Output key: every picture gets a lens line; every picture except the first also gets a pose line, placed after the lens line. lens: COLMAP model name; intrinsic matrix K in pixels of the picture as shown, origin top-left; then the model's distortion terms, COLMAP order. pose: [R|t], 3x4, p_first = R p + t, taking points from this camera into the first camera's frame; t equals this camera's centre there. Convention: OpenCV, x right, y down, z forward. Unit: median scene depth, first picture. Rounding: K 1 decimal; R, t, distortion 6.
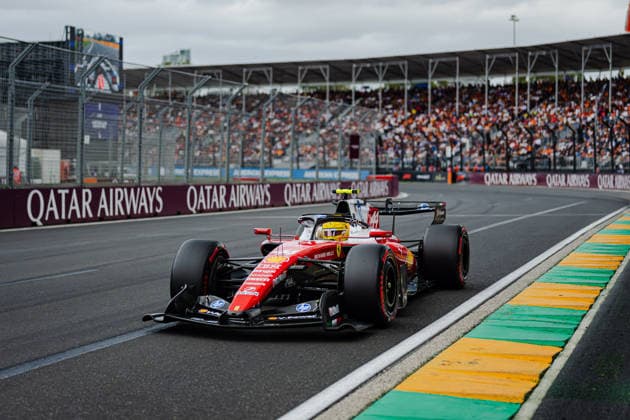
lens RADIAL K [[4374.6, 0, 315.0], [0, 4374.6, 210.0], [0, 0, 1]] dist [0.181606, -19.181168]
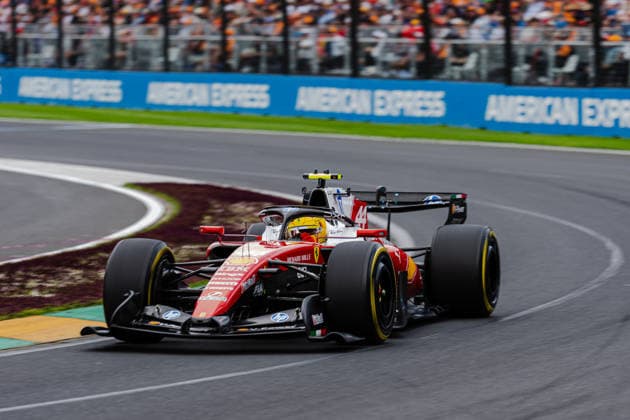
lens RADIAL K [[4374.6, 0, 315.0], [0, 4374.6, 210.0], [0, 0, 1]] dist [0.181606, -19.181168]
pose [[0.999998, -0.002121, 0.000599, 0.004878], [0.002118, 0.999989, 0.004242, -0.001614], [-0.000608, -0.004241, 0.999991, 0.254032]]
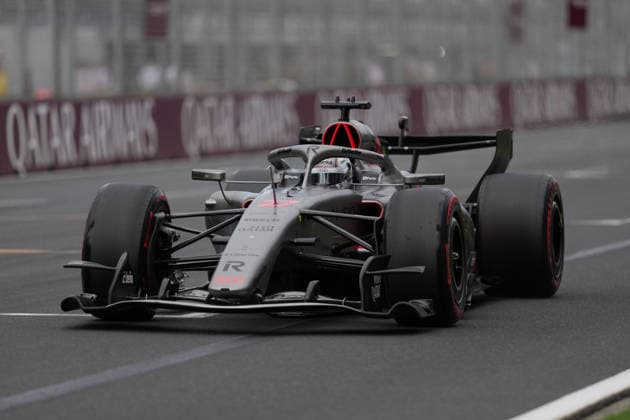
lens RADIAL K [[4374.6, 0, 315.0], [0, 4374.6, 210.0], [0, 0, 1]] dist [0.181606, -19.181168]
pose [[0.999410, -0.029452, -0.017674, 0.012096], [0.029809, 0.999349, 0.020311, -0.002427], [0.017064, -0.020826, 0.999637, 0.388290]]
